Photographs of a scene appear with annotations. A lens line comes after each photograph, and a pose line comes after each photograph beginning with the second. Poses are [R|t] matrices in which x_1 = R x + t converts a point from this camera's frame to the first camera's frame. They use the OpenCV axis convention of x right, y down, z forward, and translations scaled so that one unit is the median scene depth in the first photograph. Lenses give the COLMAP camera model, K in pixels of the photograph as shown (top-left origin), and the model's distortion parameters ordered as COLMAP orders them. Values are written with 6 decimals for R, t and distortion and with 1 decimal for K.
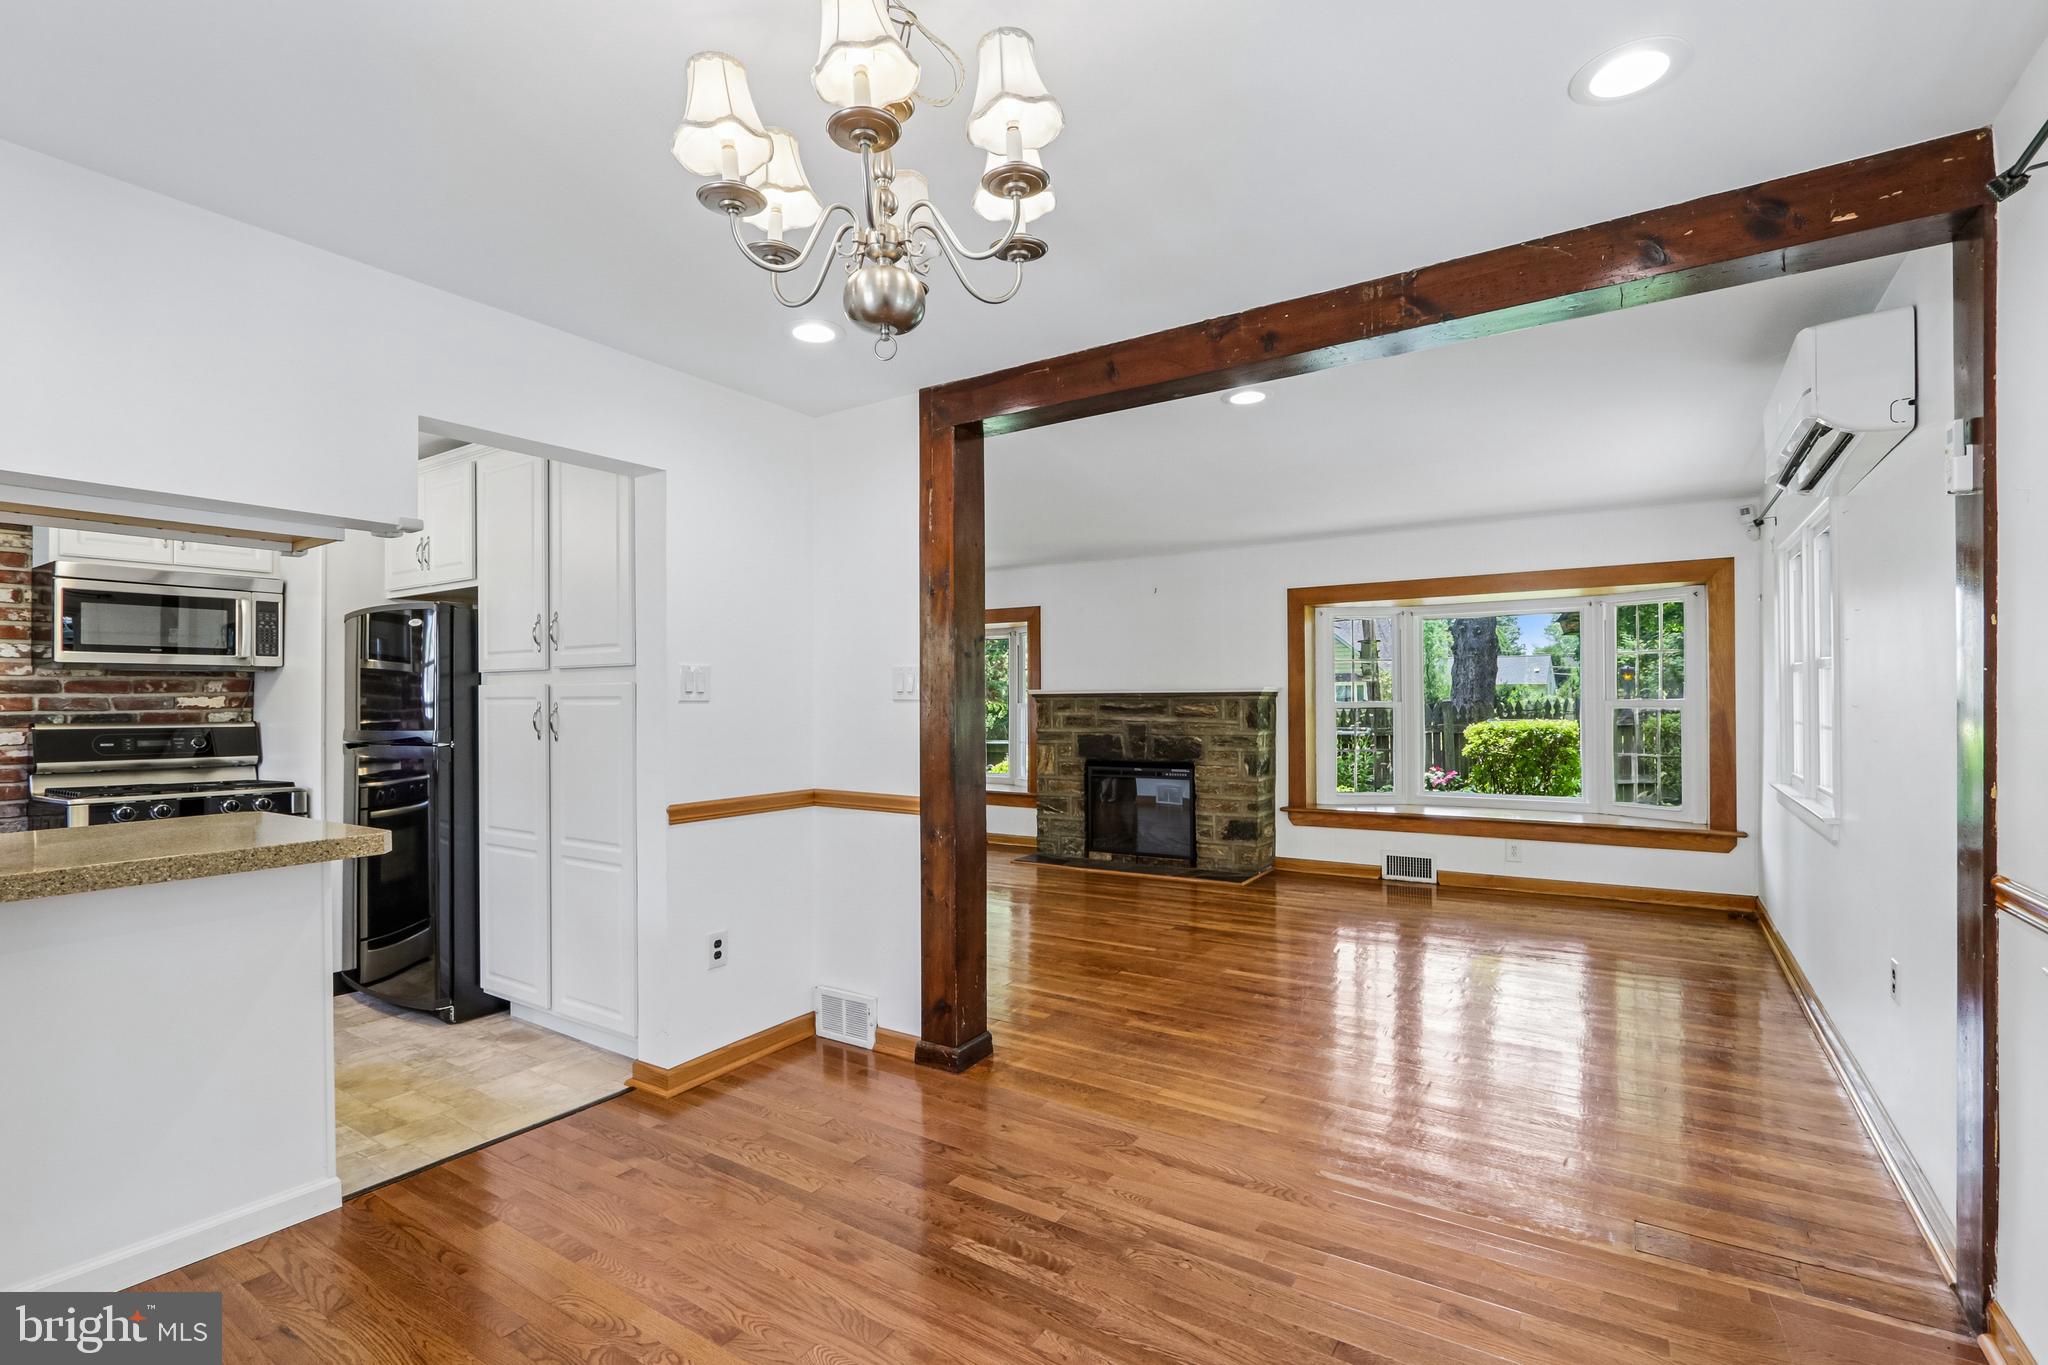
lens RADIAL K [[949.4, 0, 1012.2], [0, 949.4, 694.7], [0, 0, 1]] dist [-0.017551, 0.000942]
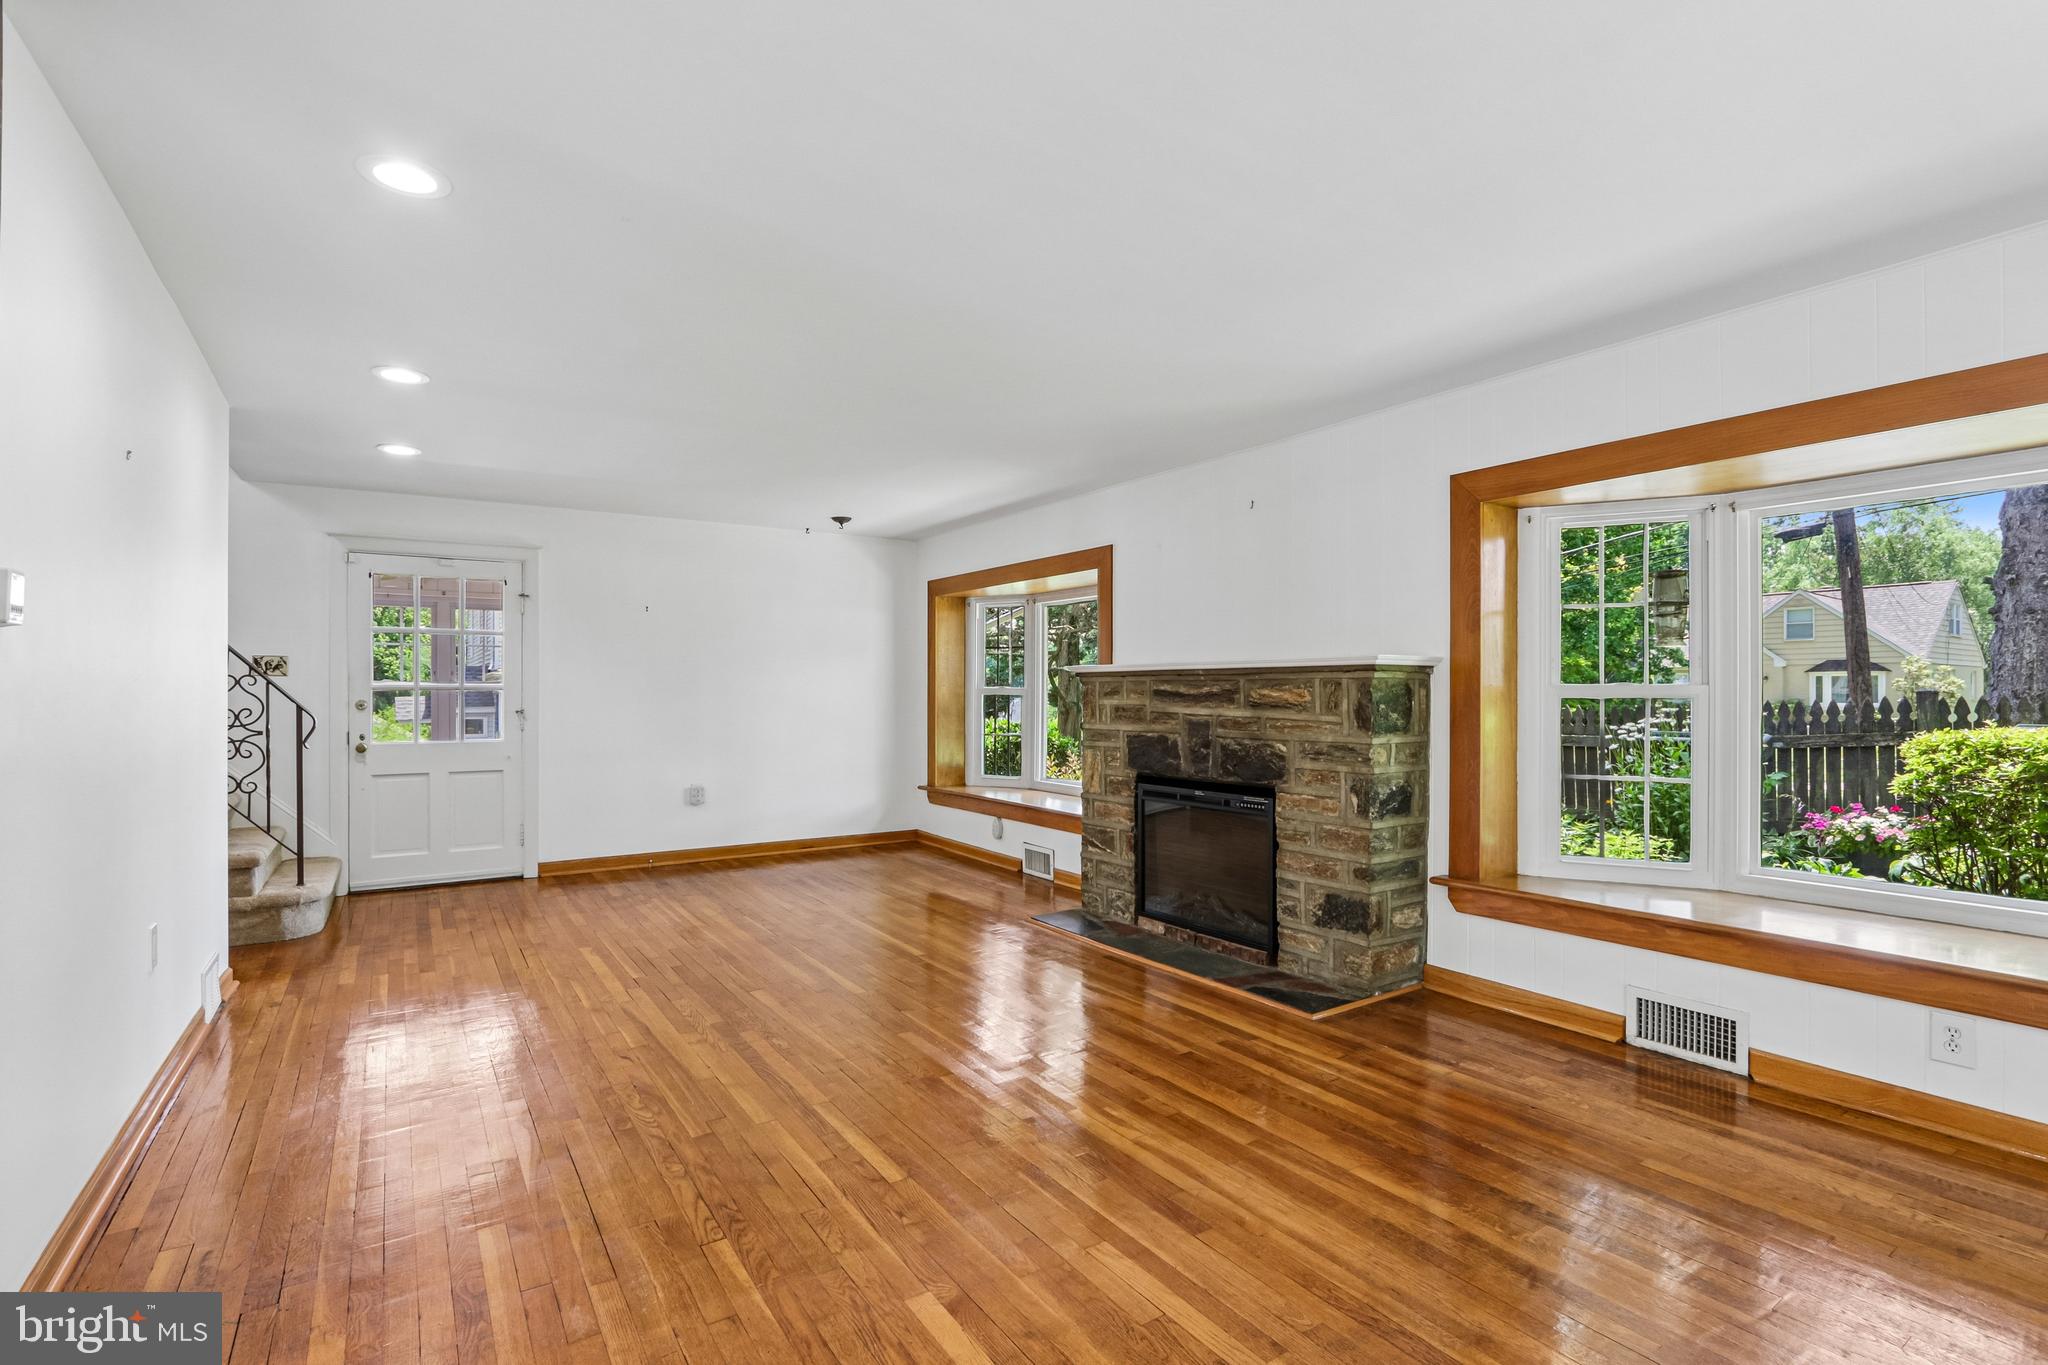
lens RADIAL K [[949.4, 0, 1012.2], [0, 949.4, 694.7], [0, 0, 1]] dist [-0.017551, 0.000942]
pose [[0.917114, 0.008533, -0.398534, 0.276068], [-0.005096, 0.999940, 0.009682, 0.009986], [0.398593, -0.006848, 0.917102, 0.403472]]
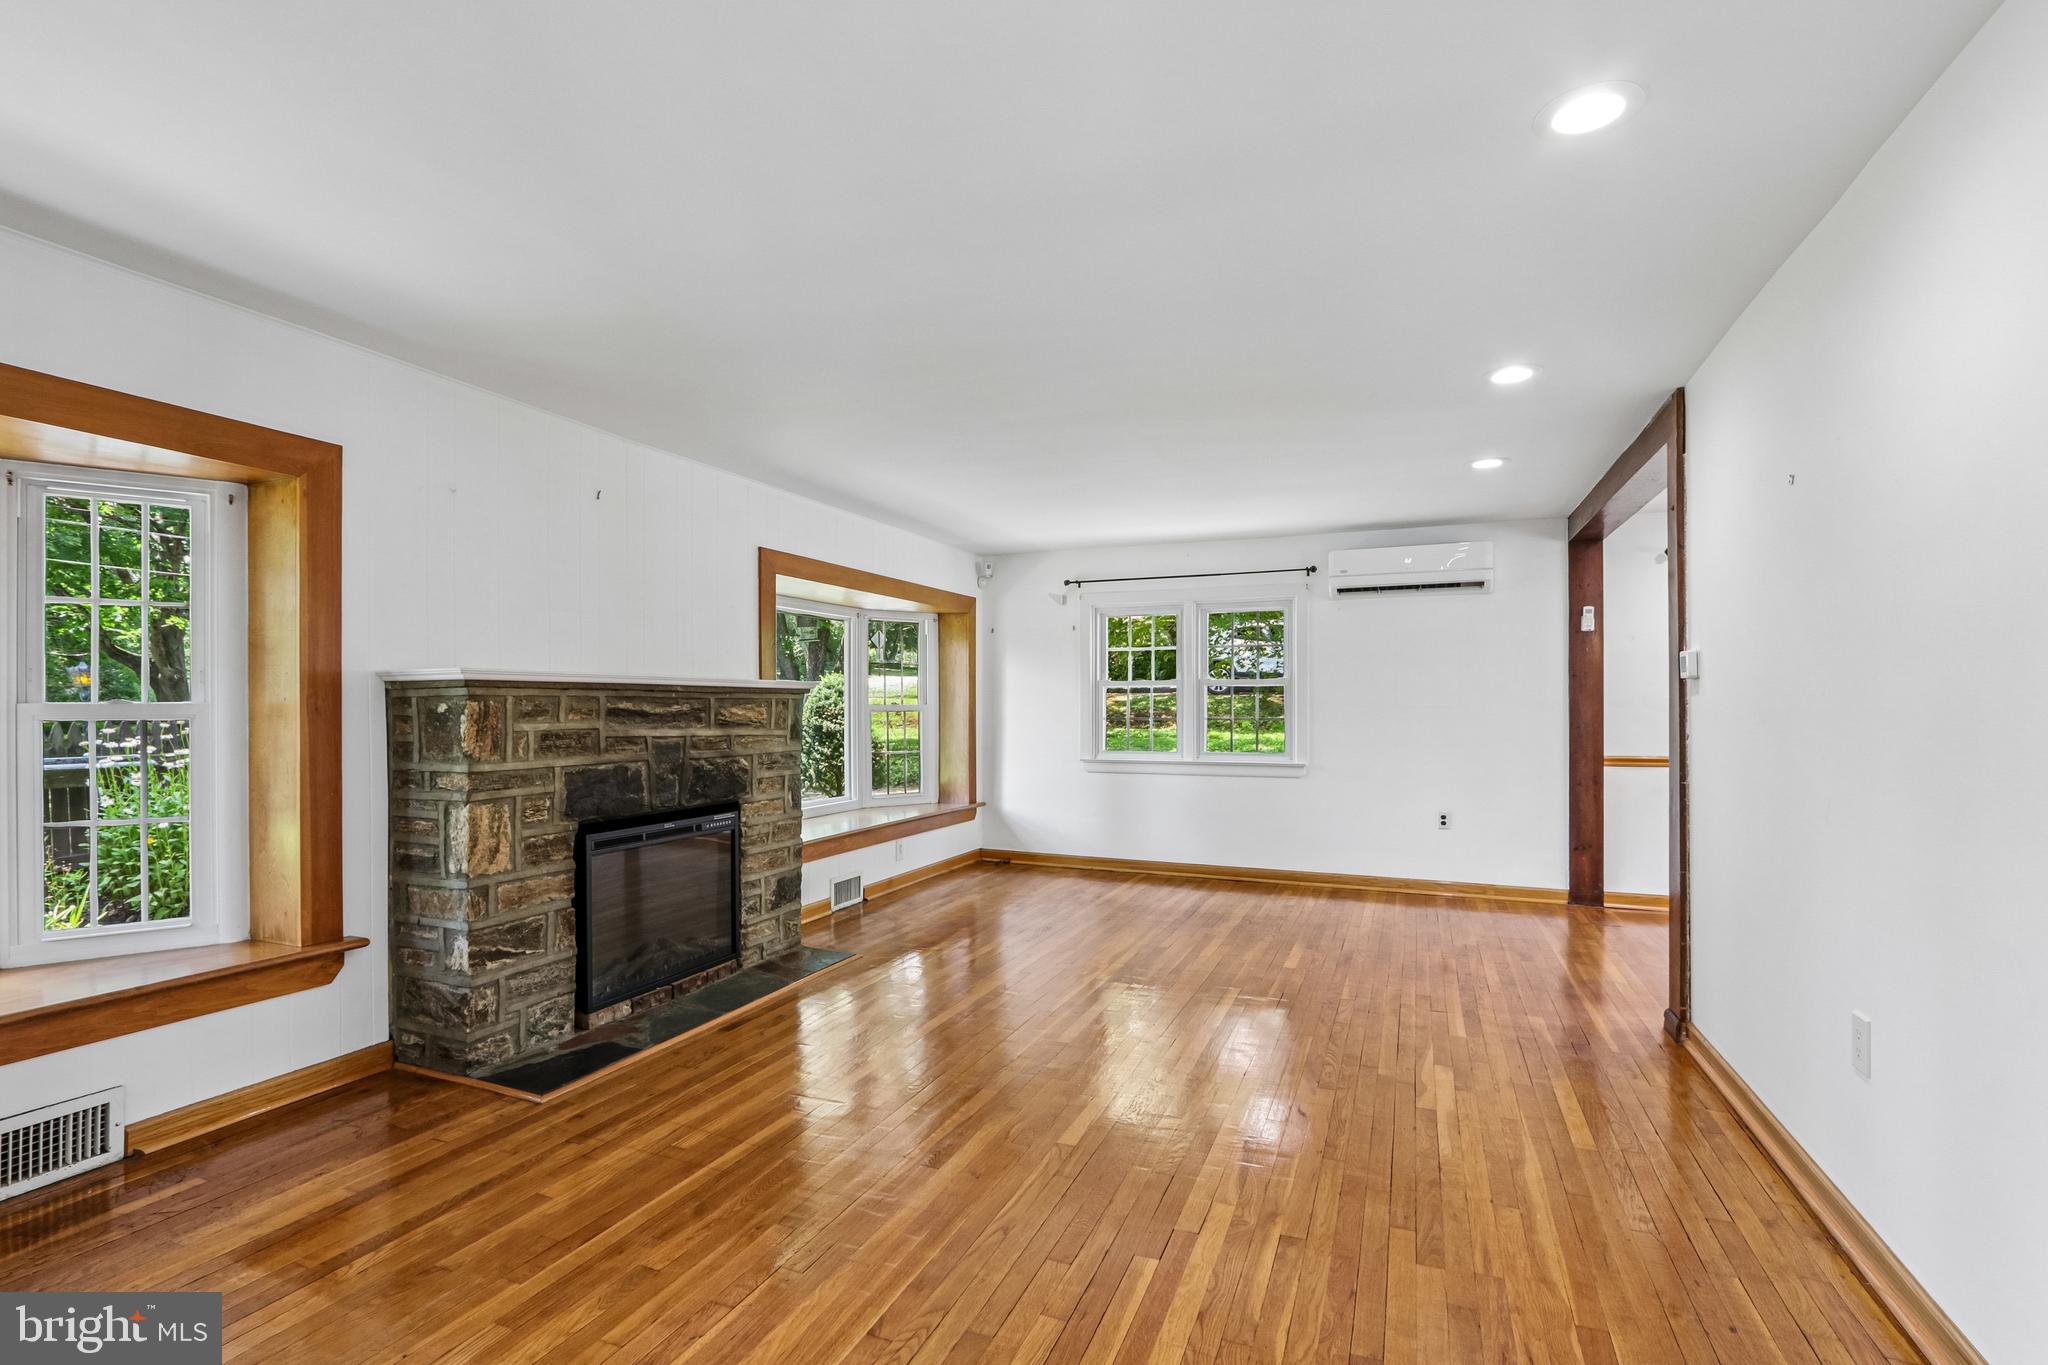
lens RADIAL K [[949.4, 0, 1012.2], [0, 949.4, 694.7], [0, 0, 1]] dist [-0.017551, 0.000942]
pose [[-0.178788, 0.022302, 0.983635, -0.454513], [0.001652, 0.999748, -0.022367, 0.016952], [-0.983886, -0.002374, -0.178780, 0.938561]]
